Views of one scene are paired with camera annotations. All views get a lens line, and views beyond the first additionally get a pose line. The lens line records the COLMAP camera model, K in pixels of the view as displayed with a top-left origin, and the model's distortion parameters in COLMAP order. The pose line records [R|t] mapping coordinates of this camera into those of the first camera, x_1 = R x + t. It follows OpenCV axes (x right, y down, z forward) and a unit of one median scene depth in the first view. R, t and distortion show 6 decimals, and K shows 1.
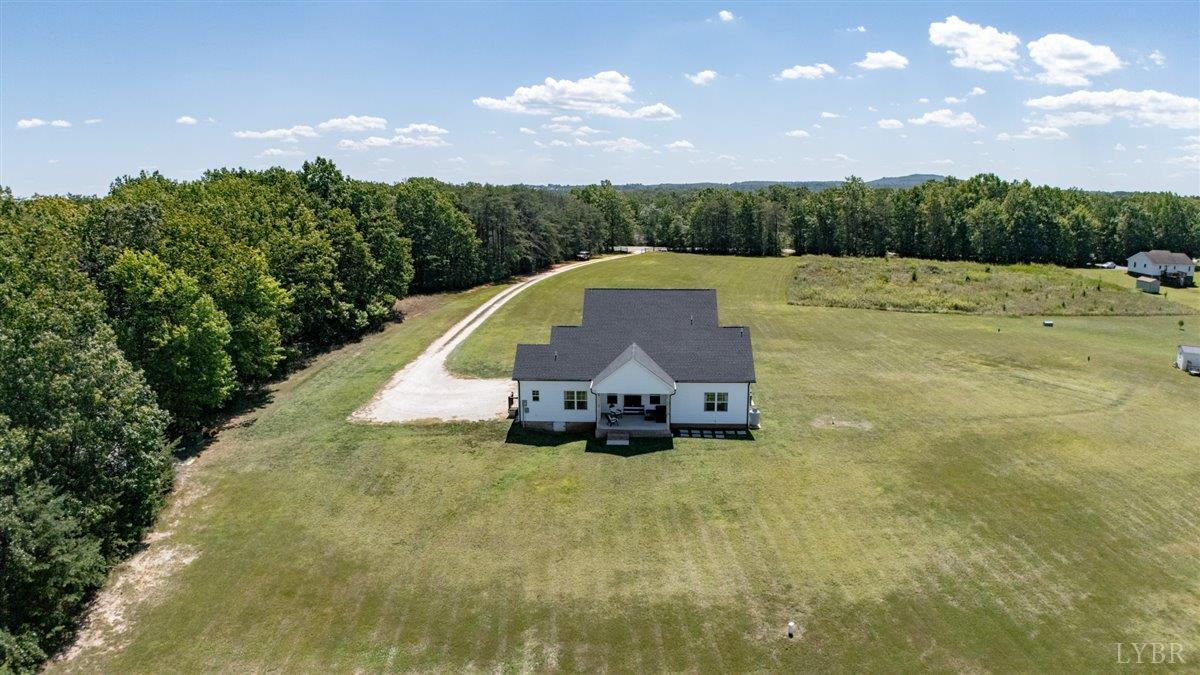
lens RADIAL K [[744.9, 0, 600.0], [0, 744.9, 337.5], [0, 0, 1]] dist [-0.179635, 0.014513]
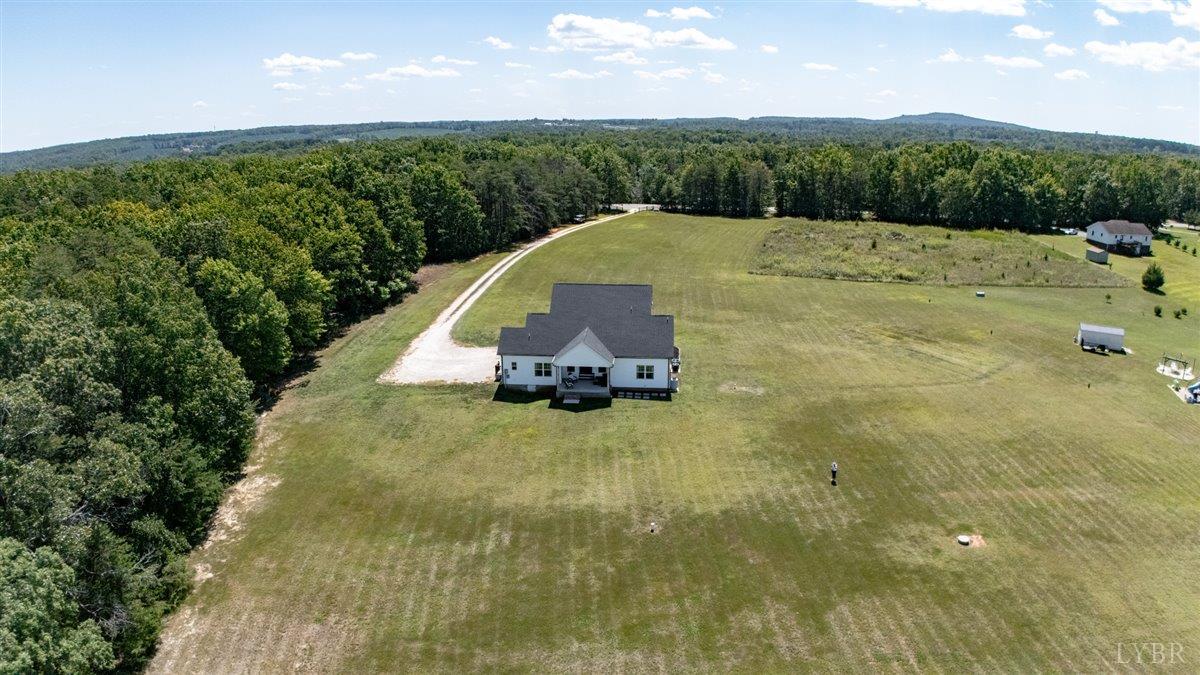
lens RADIAL K [[744.9, 0, 600.0], [0, 744.9, 337.5], [0, 0, 1]] dist [-0.179635, 0.014513]
pose [[0.999749, 0.007550, -0.021094, 0.100867], [-0.005680, 0.996159, 0.087376, -0.094955], [0.021673, -0.087234, 0.995952, -0.358970]]
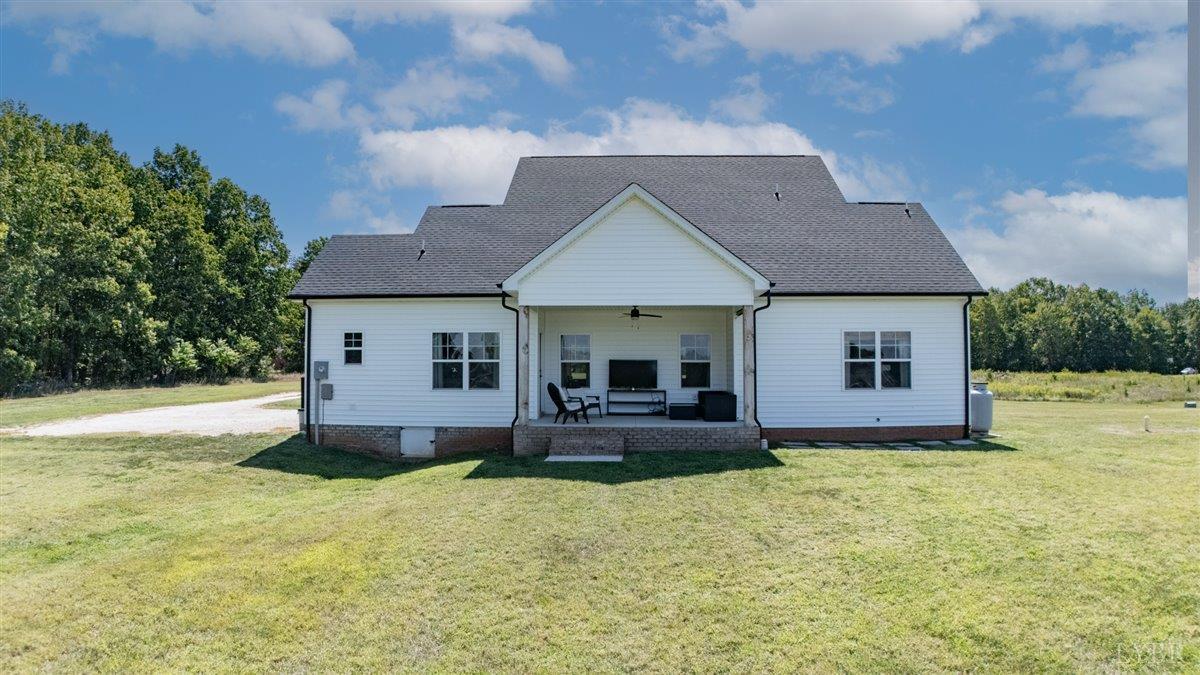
lens RADIAL K [[744.9, 0, 600.0], [0, 744.9, 337.5], [0, 0, 1]] dist [-0.179635, 0.014513]
pose [[0.999949, 0.004765, 0.008856, 0.025902], [-0.002465, 0.969884, -0.243554, 0.157068], [-0.009750, 0.243520, 0.969847, 0.668797]]
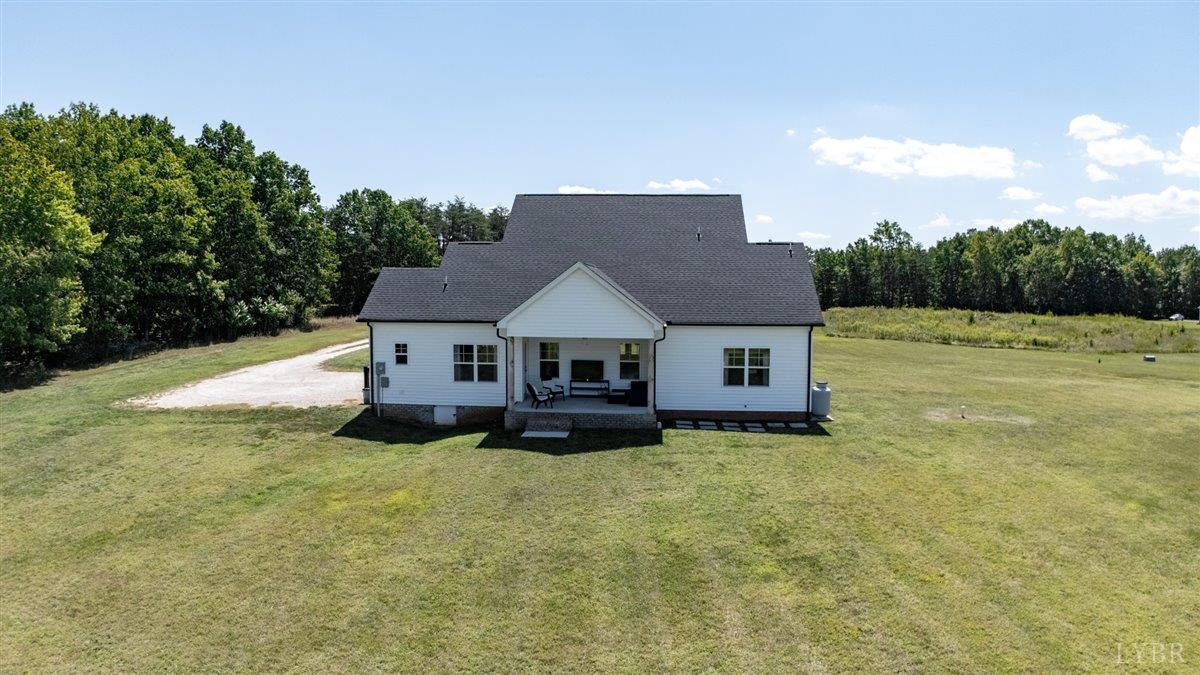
lens RADIAL K [[744.9, 0, 600.0], [0, 744.9, 337.5], [0, 0, 1]] dist [-0.179635, 0.014513]
pose [[0.999746, 0.011819, -0.019174, 0.064502], [-0.014295, 0.990798, -0.134594, 0.135648], [0.017407, 0.134834, 0.990715, 0.485149]]
